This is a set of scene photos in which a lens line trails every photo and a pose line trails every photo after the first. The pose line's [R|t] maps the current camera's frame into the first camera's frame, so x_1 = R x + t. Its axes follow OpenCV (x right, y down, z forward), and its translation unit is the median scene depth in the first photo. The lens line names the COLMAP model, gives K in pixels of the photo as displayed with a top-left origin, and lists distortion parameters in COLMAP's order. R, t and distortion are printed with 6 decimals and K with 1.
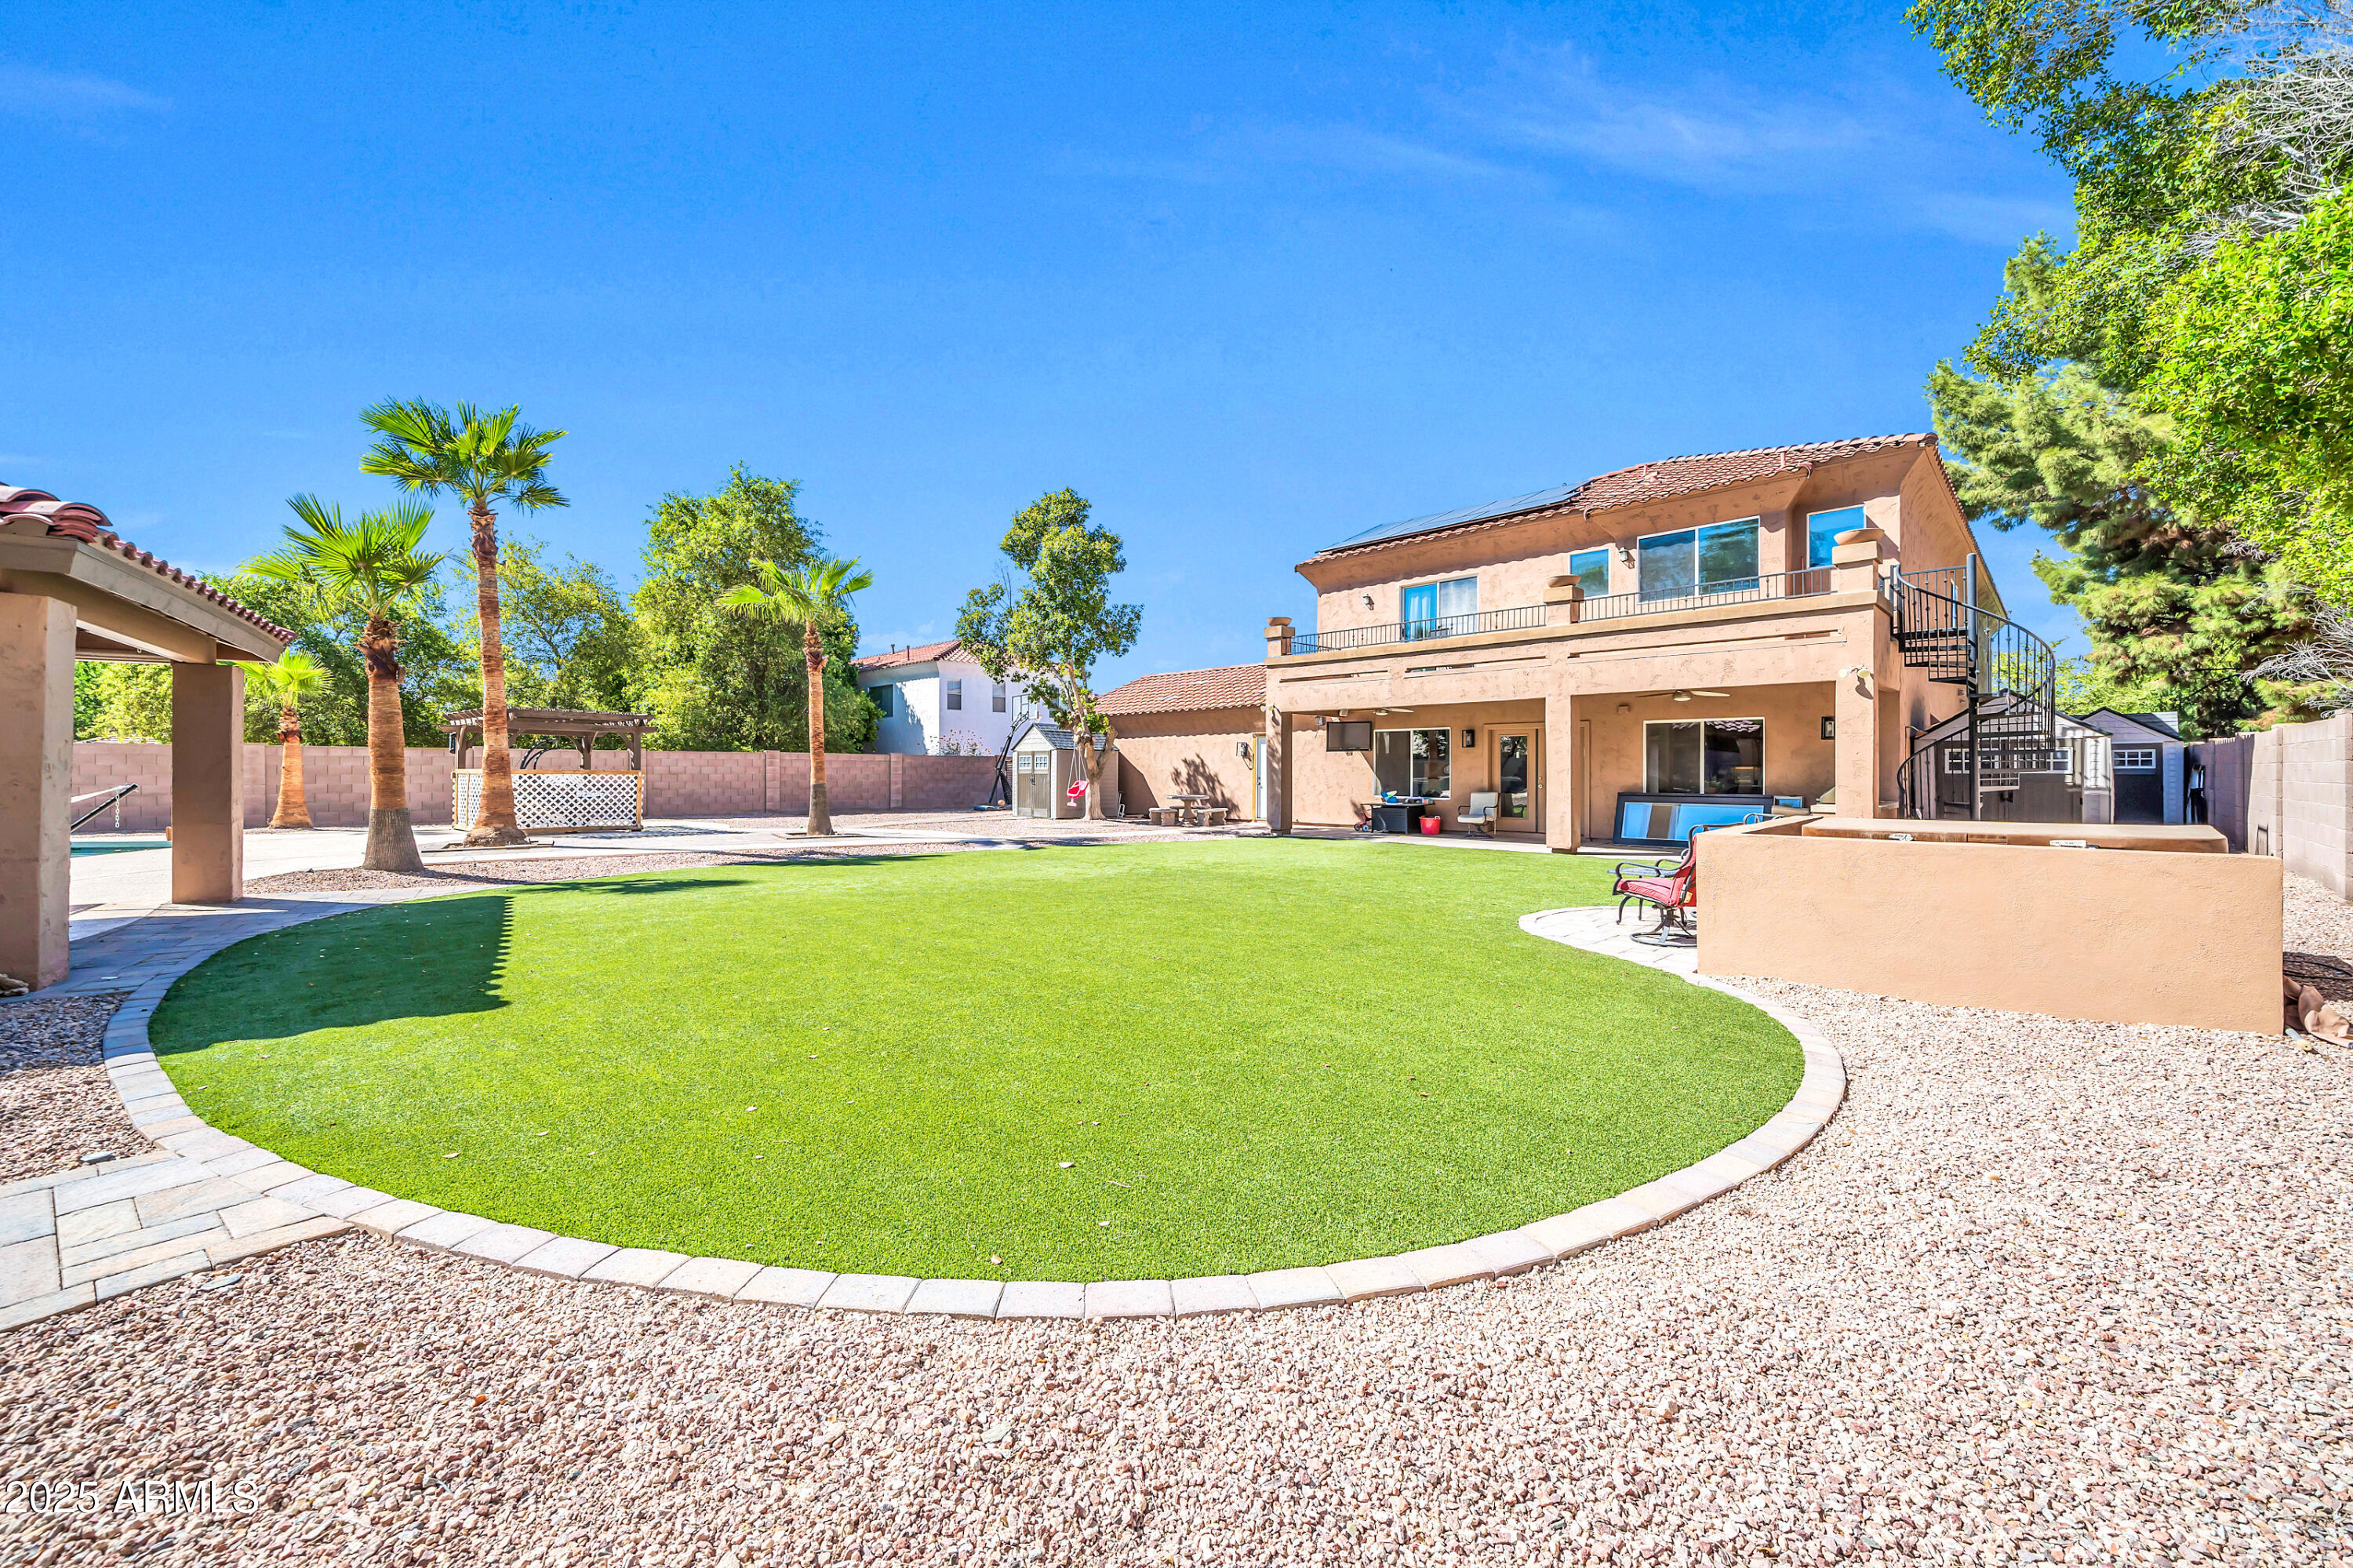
lens RADIAL K [[899.4, 0, 1151.2], [0, 899.4, 767.1], [0, 0, 1]] dist [-0.002586, -0.000243]
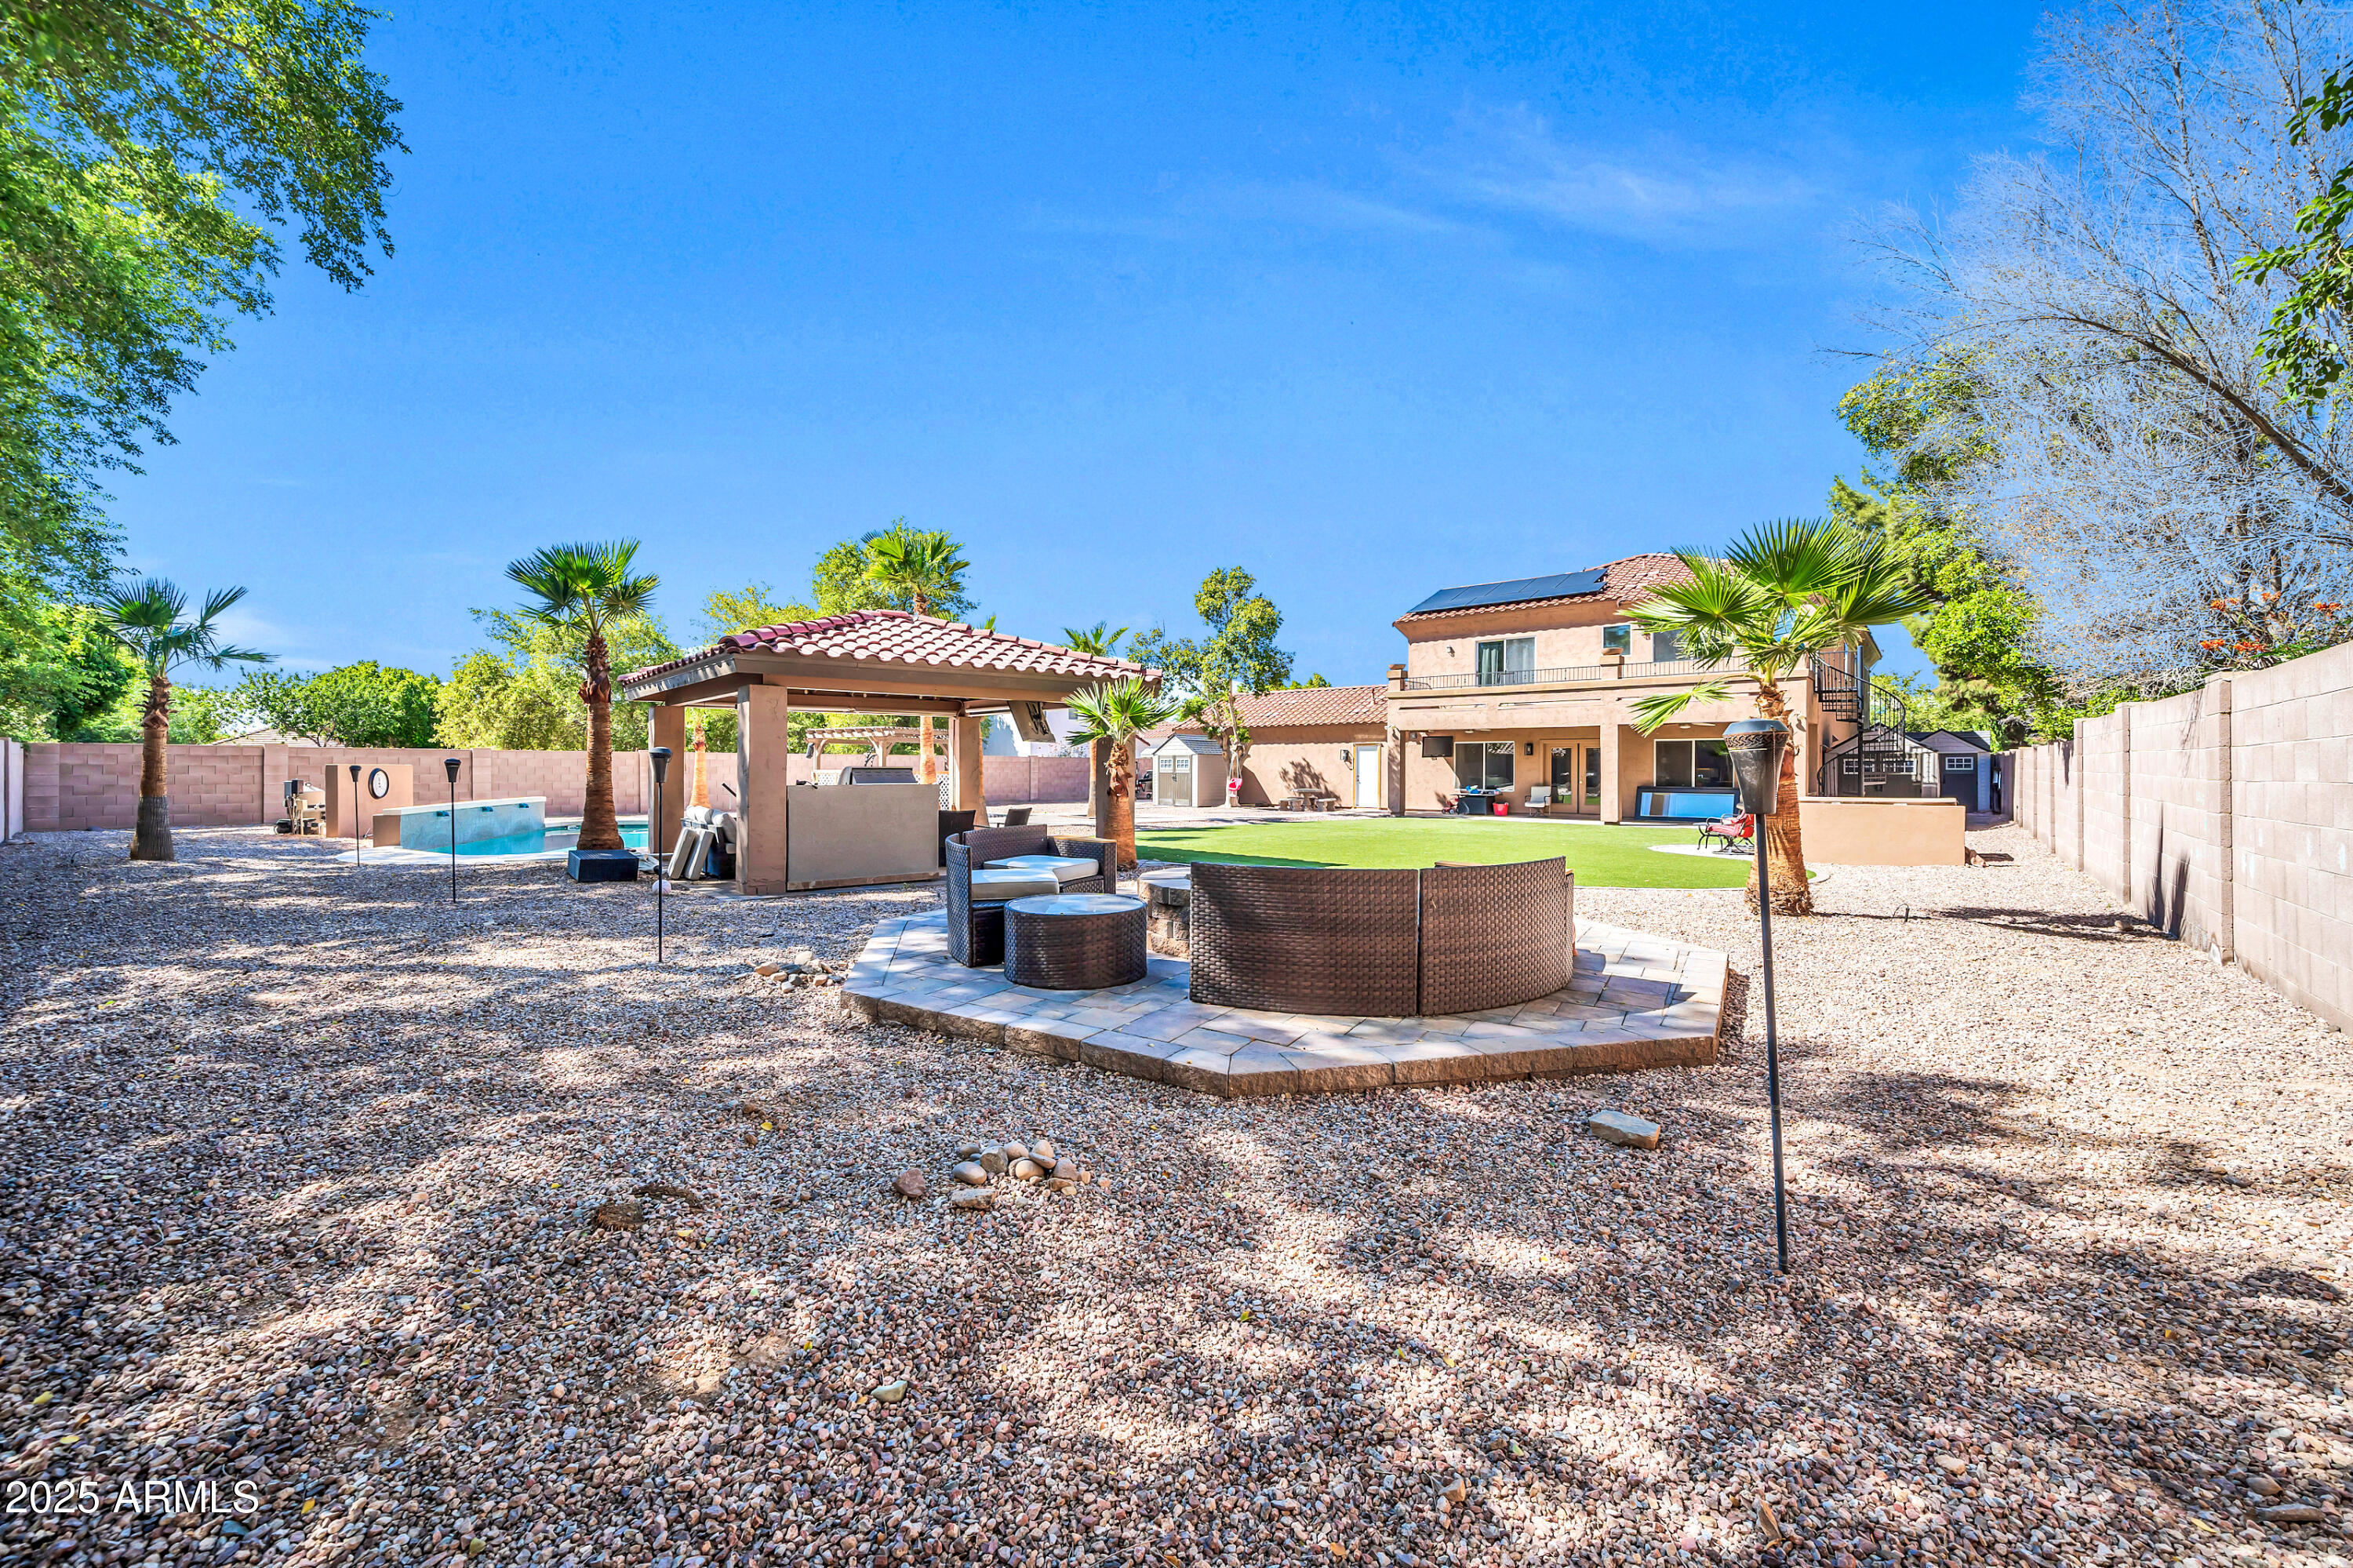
lens RADIAL K [[934.4, 0, 1126.2], [0, 934.4, 772.4], [0, 0, 1]] dist [0.023298, -0.000074]
pose [[0.996003, -0.001511, 0.089302, -0.413742], [0.000505, 0.999936, 0.011289, -0.011342], [-0.089313, -0.011199, 0.995941, -0.436163]]
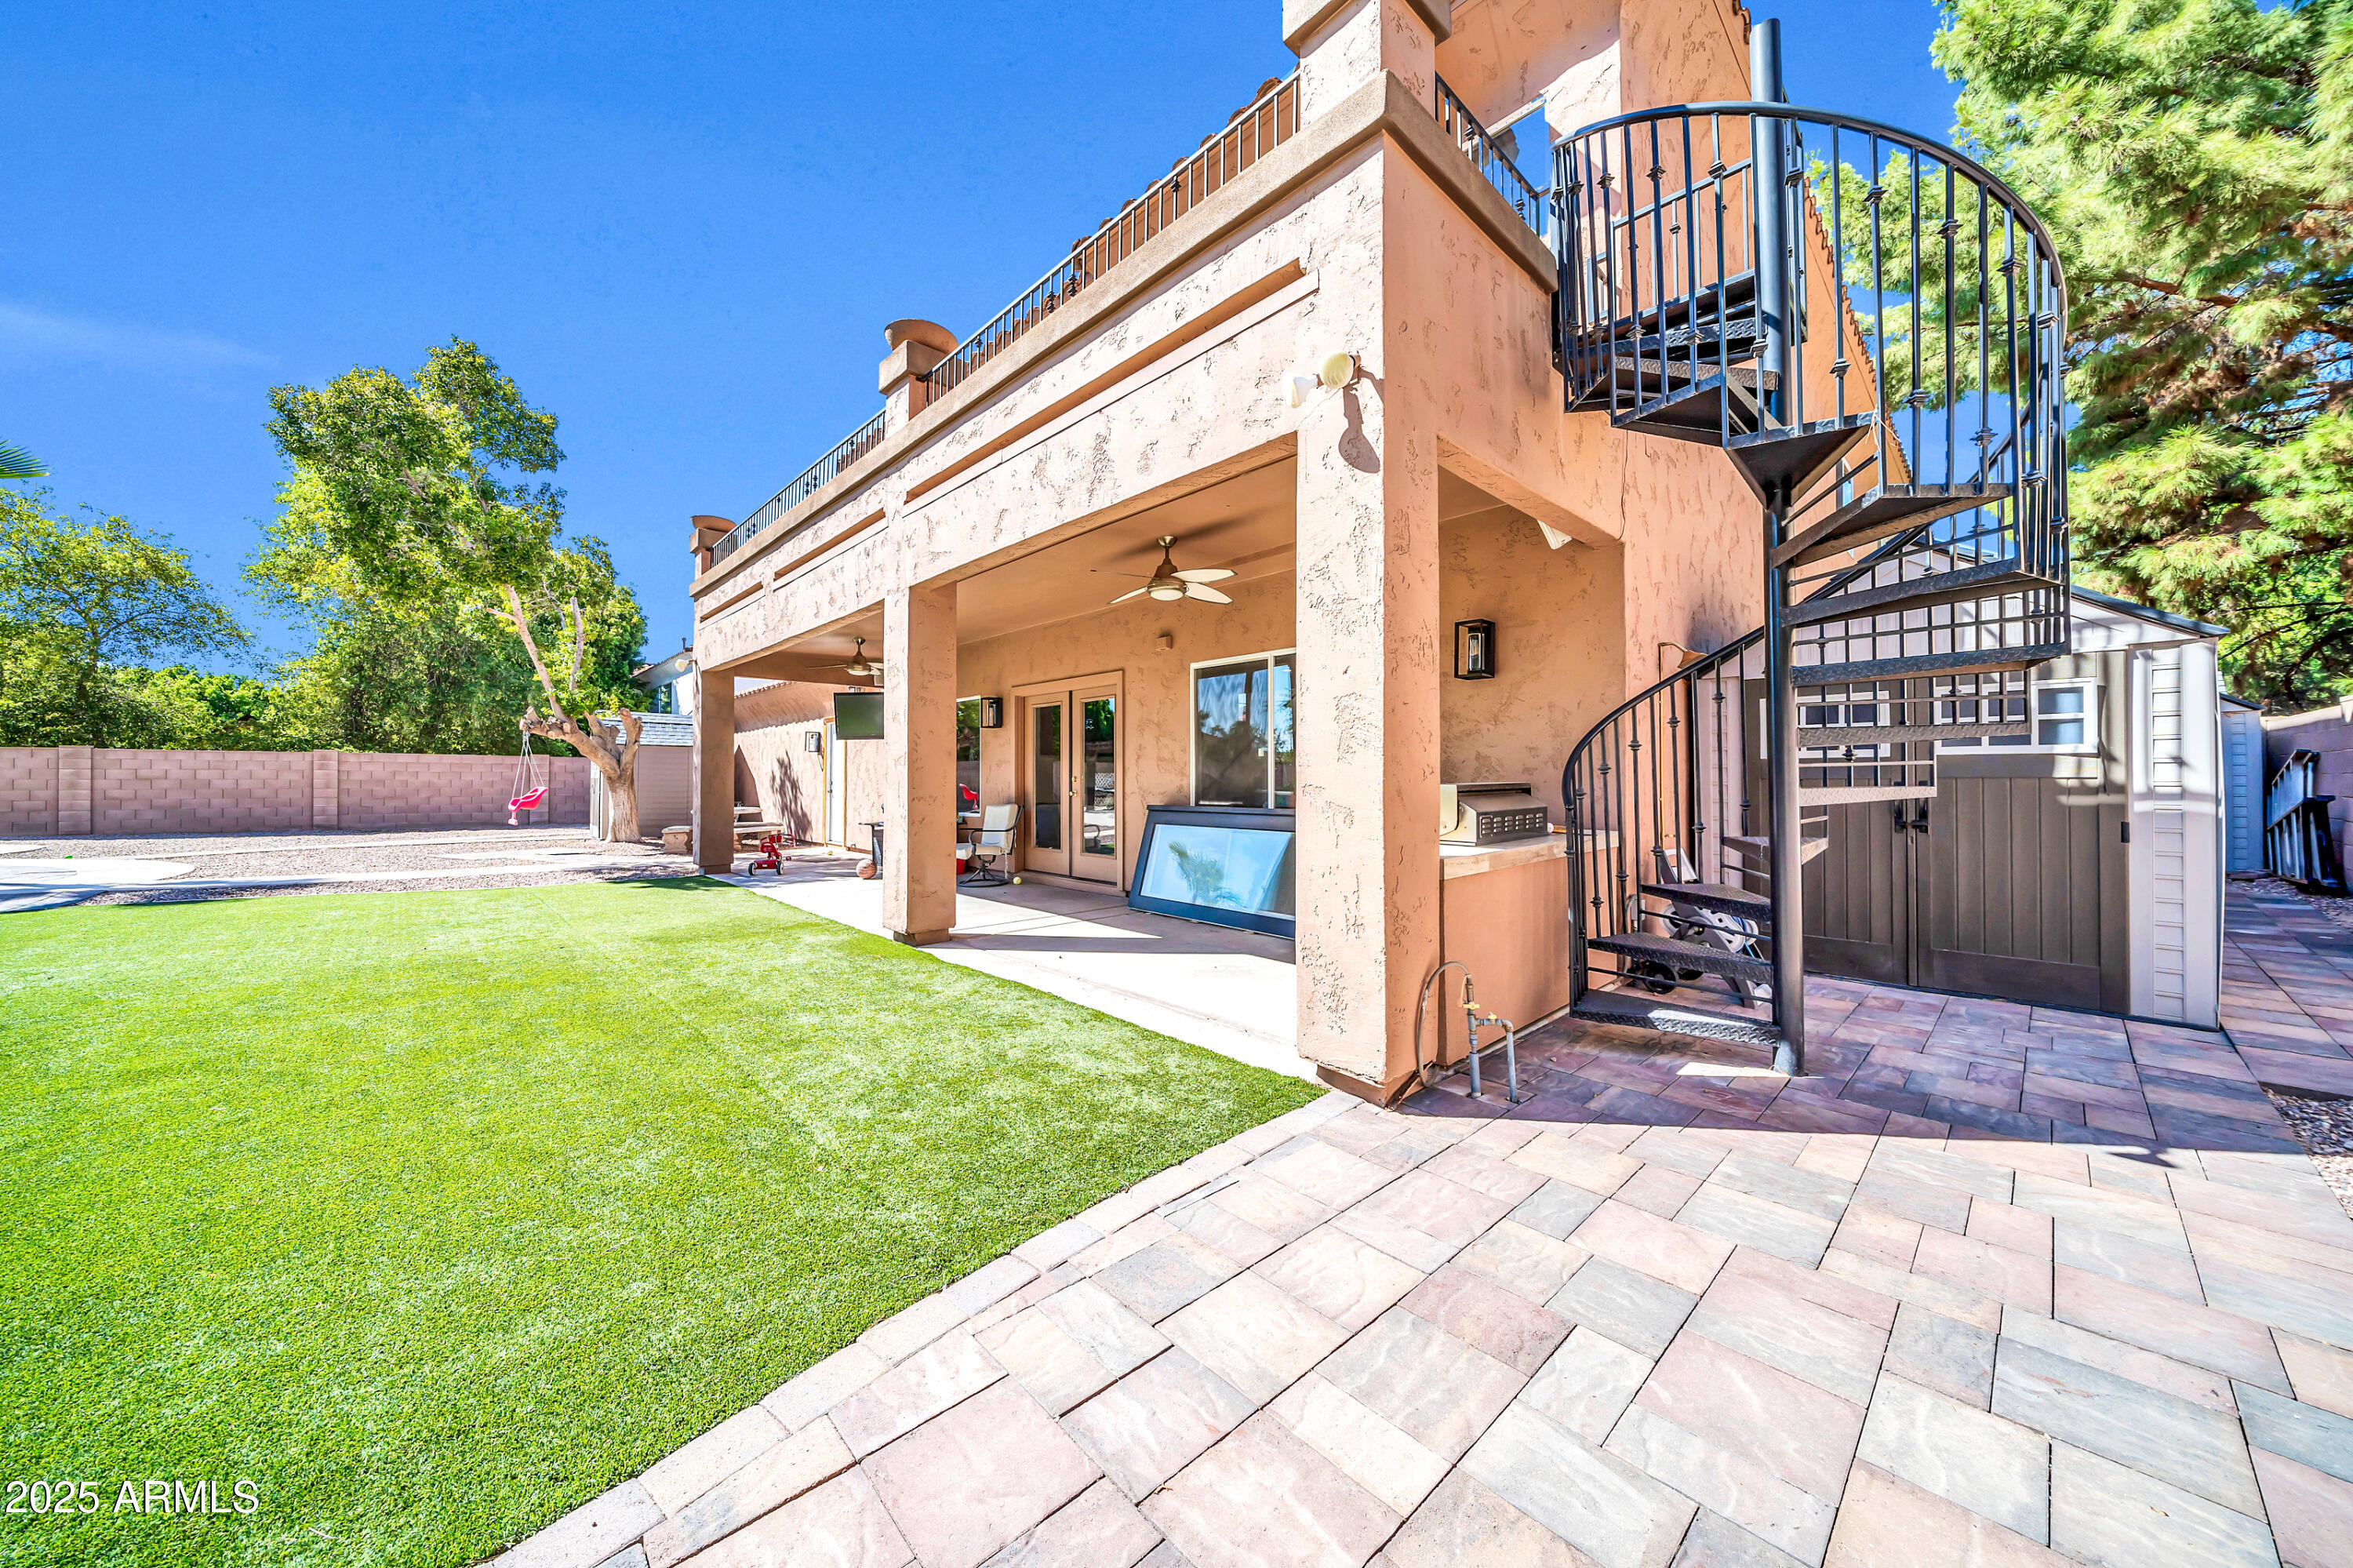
lens RADIAL K [[799.0, 0, 1142.0], [0, 799.0, 769.9], [0, 0, 1]] dist [-0.006814, 0.000210]
pose [[0.999370, -0.002445, -0.035415, 0.457573], [0.002074, 0.999943, -0.010509, 0.011353], [0.035439, 0.010429, 0.999317, 0.467143]]
